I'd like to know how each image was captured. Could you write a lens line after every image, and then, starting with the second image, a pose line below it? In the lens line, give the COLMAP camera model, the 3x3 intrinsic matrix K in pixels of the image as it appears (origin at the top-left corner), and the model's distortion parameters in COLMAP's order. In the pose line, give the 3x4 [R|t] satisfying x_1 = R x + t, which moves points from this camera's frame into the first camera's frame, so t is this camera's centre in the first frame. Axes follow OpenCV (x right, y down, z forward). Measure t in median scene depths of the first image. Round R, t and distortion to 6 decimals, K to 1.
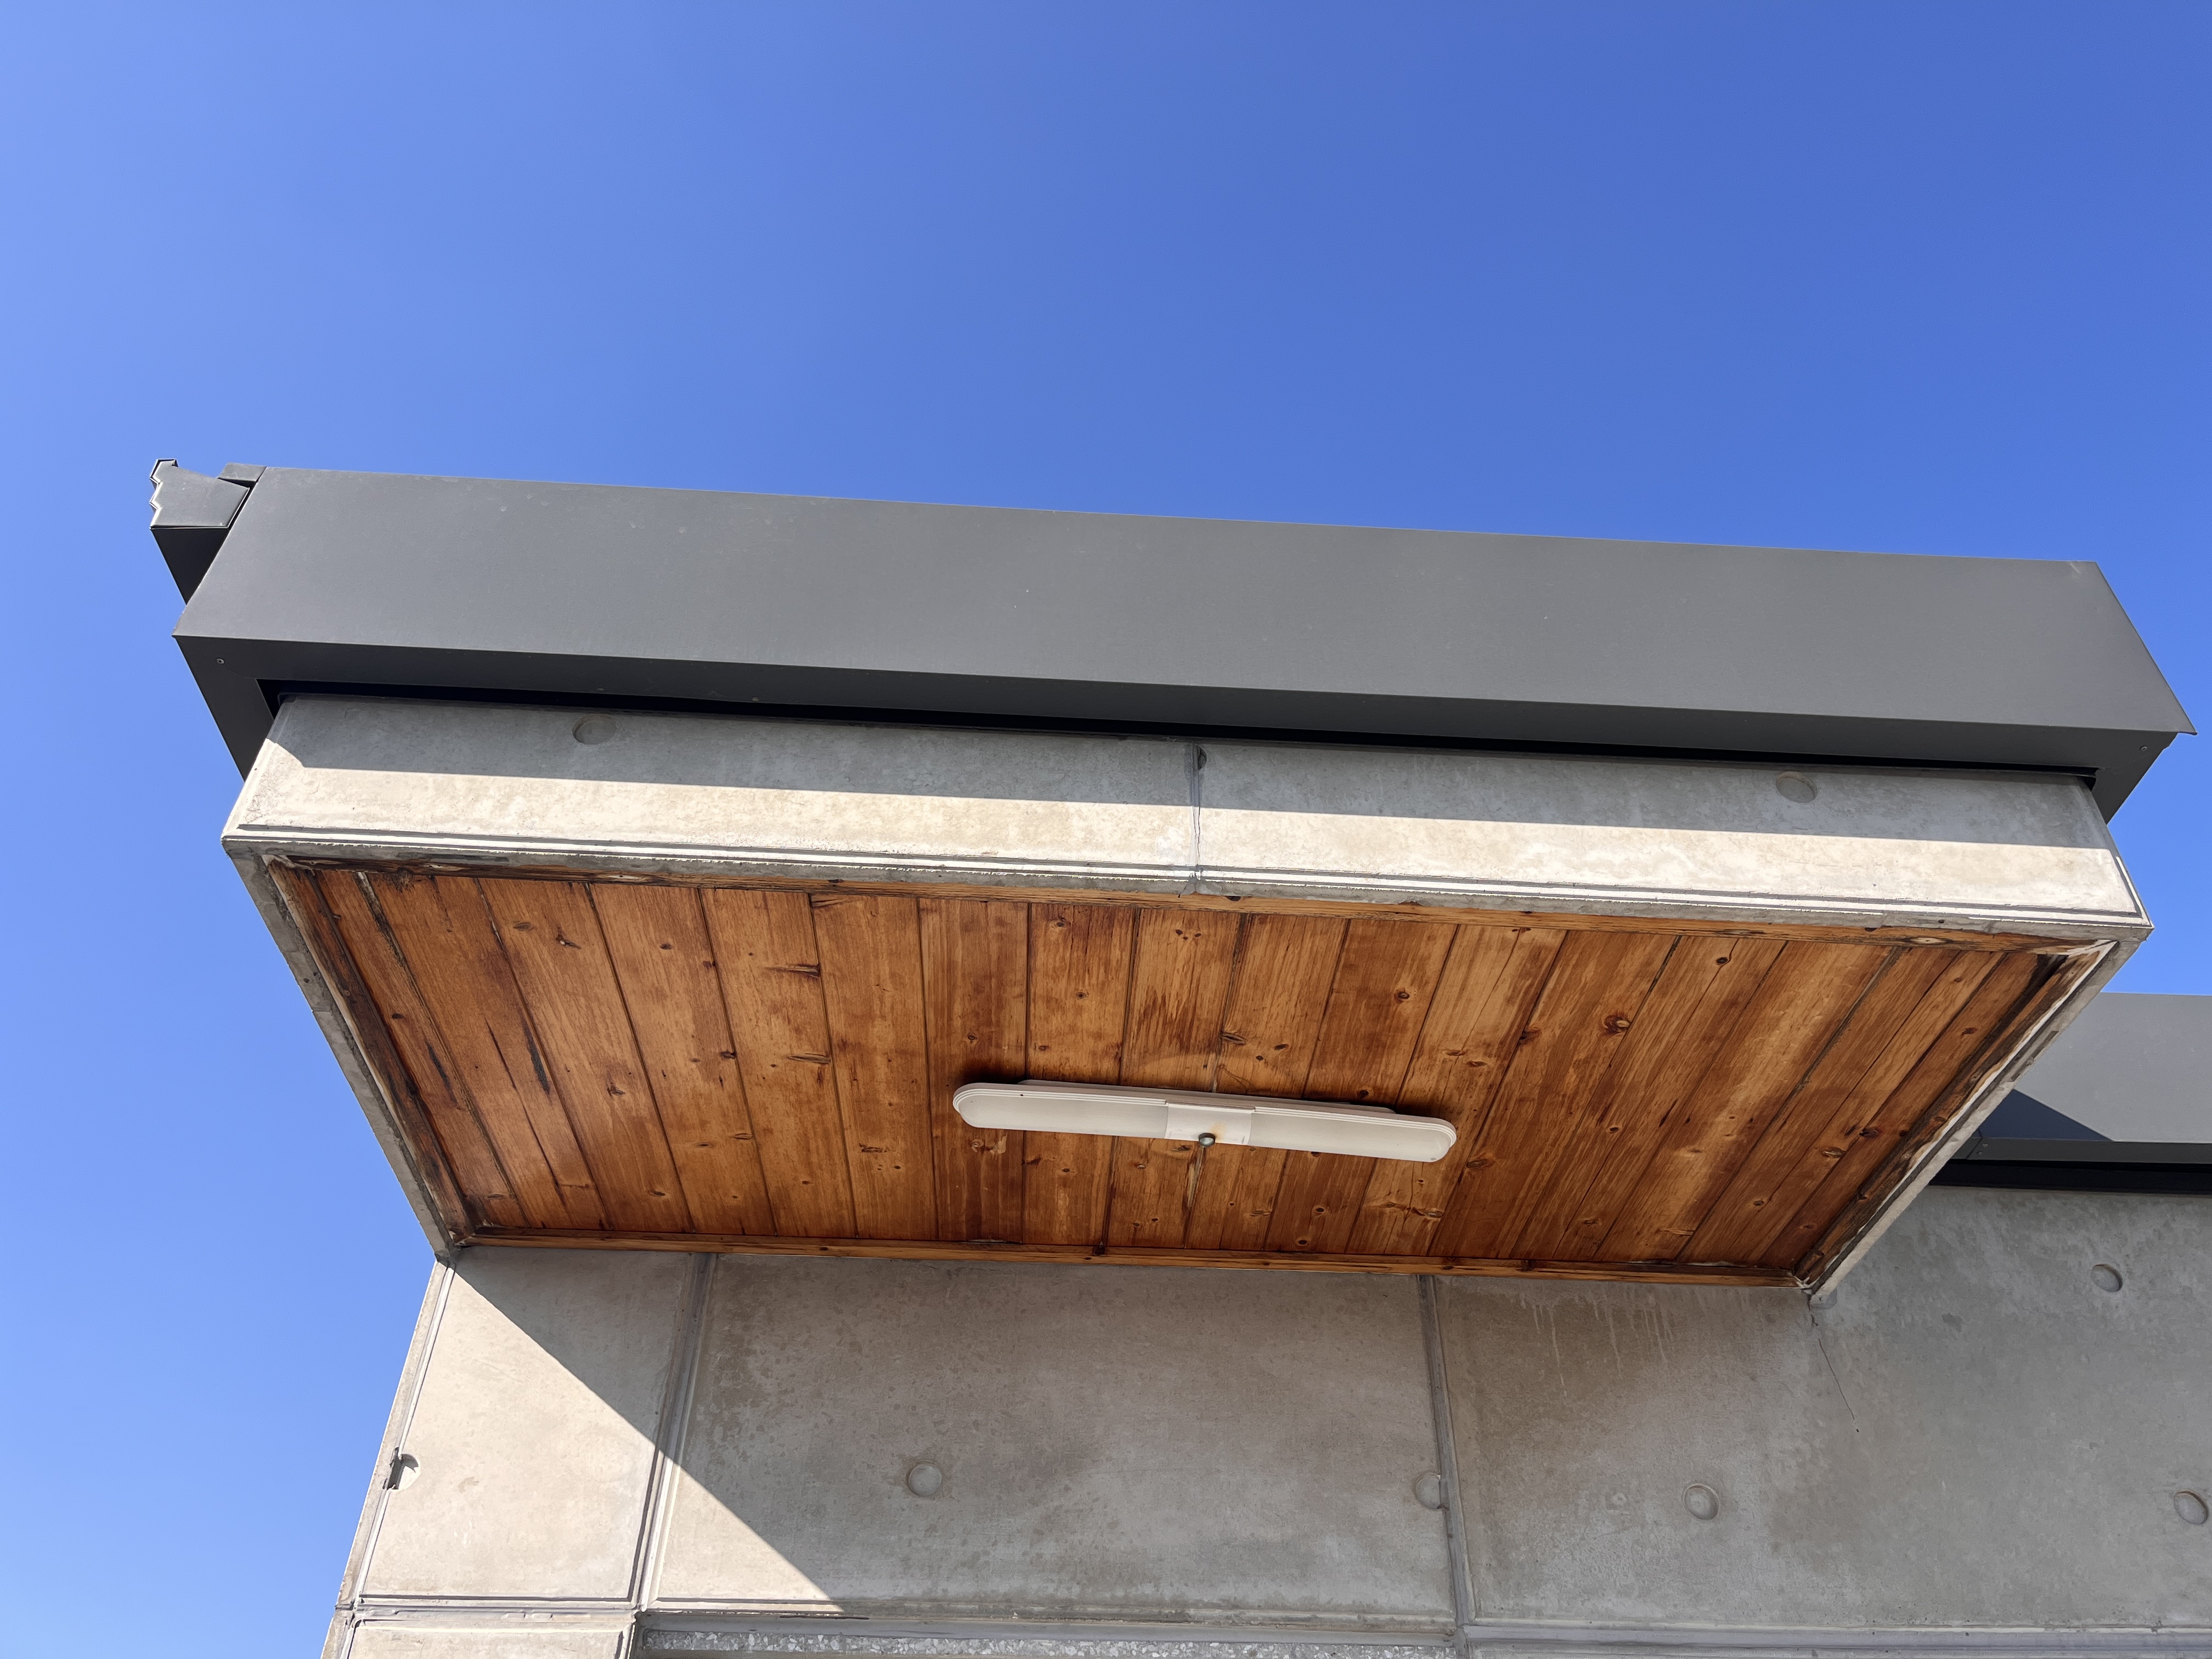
lens RADIAL K [[1673.8, 0, 1118.8], [0, 1673.8, 834.4], [0, 0, 1]] dist [0.040862, -0.033957]
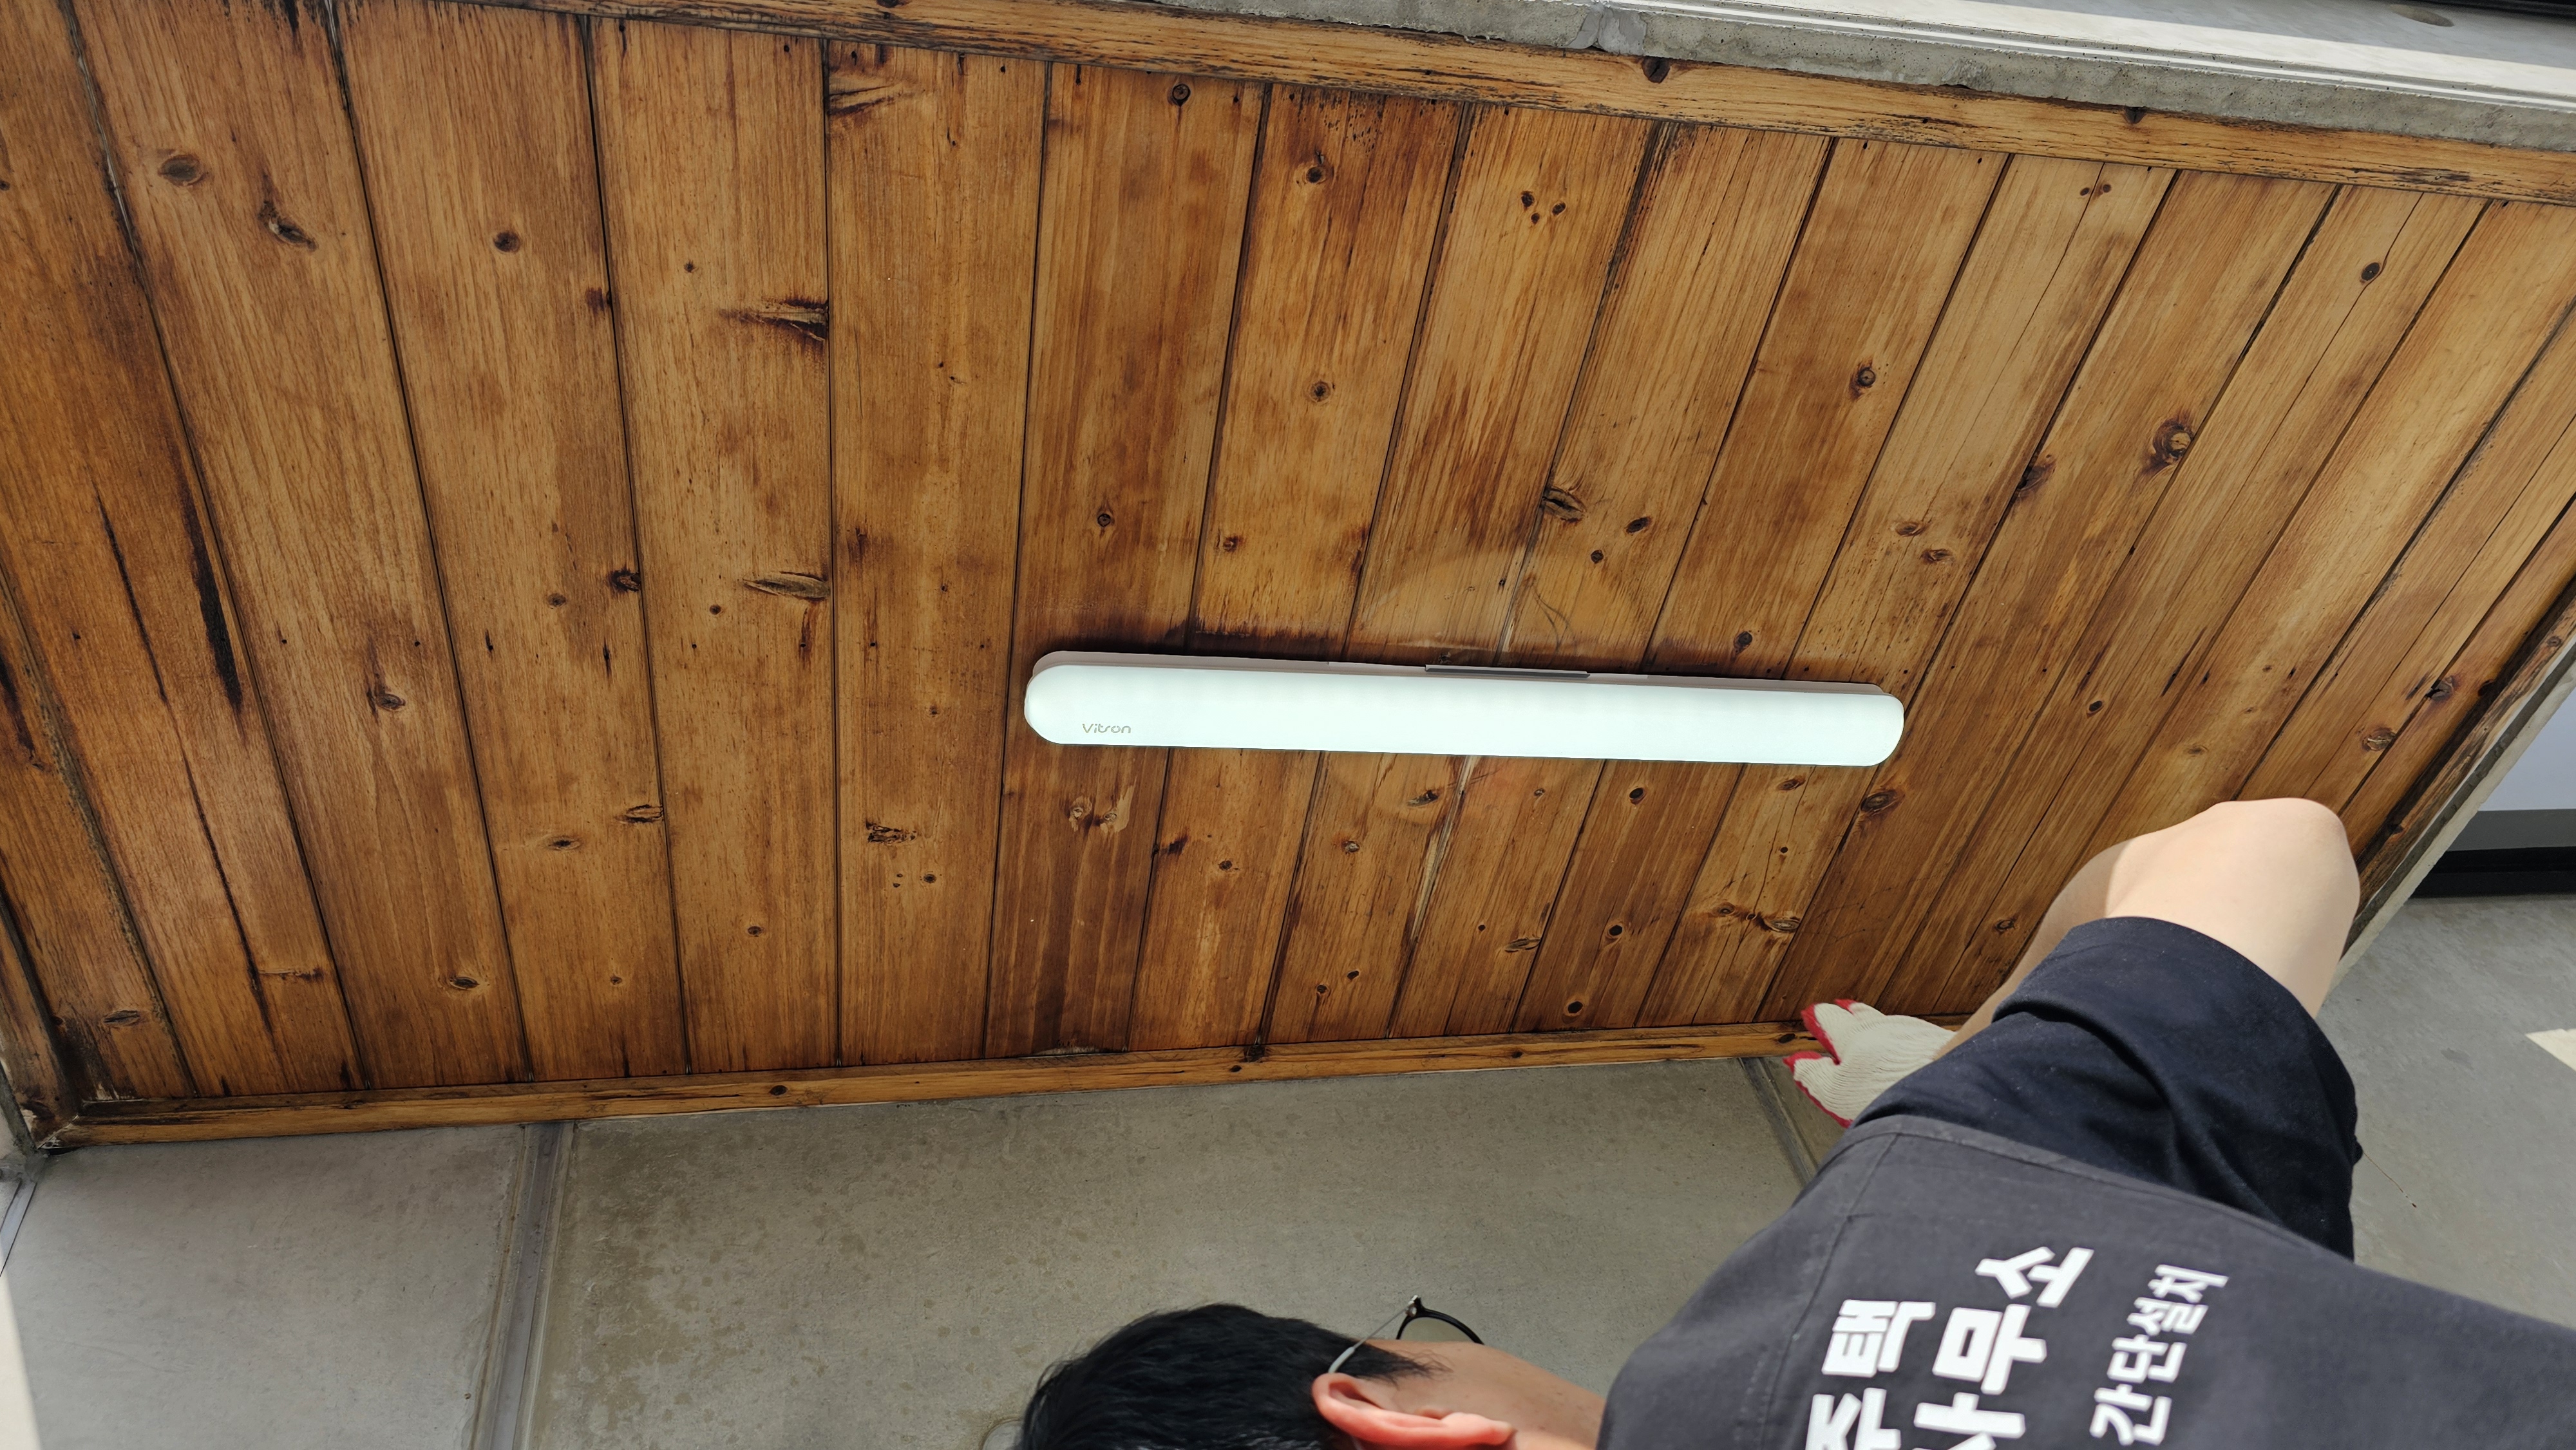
lens RADIAL K [[1742.5, 0, 1282.5], [0, 1742.5, 753.0], [0, 0, 1]] dist [0.044739, -0.037041]
pose [[0.976450, -0.048991, 0.210107, -0.145416], [0.082015, 0.985054, -0.151469, 0.270695], [-0.199546, 0.165134, 0.965874, 0.430189]]
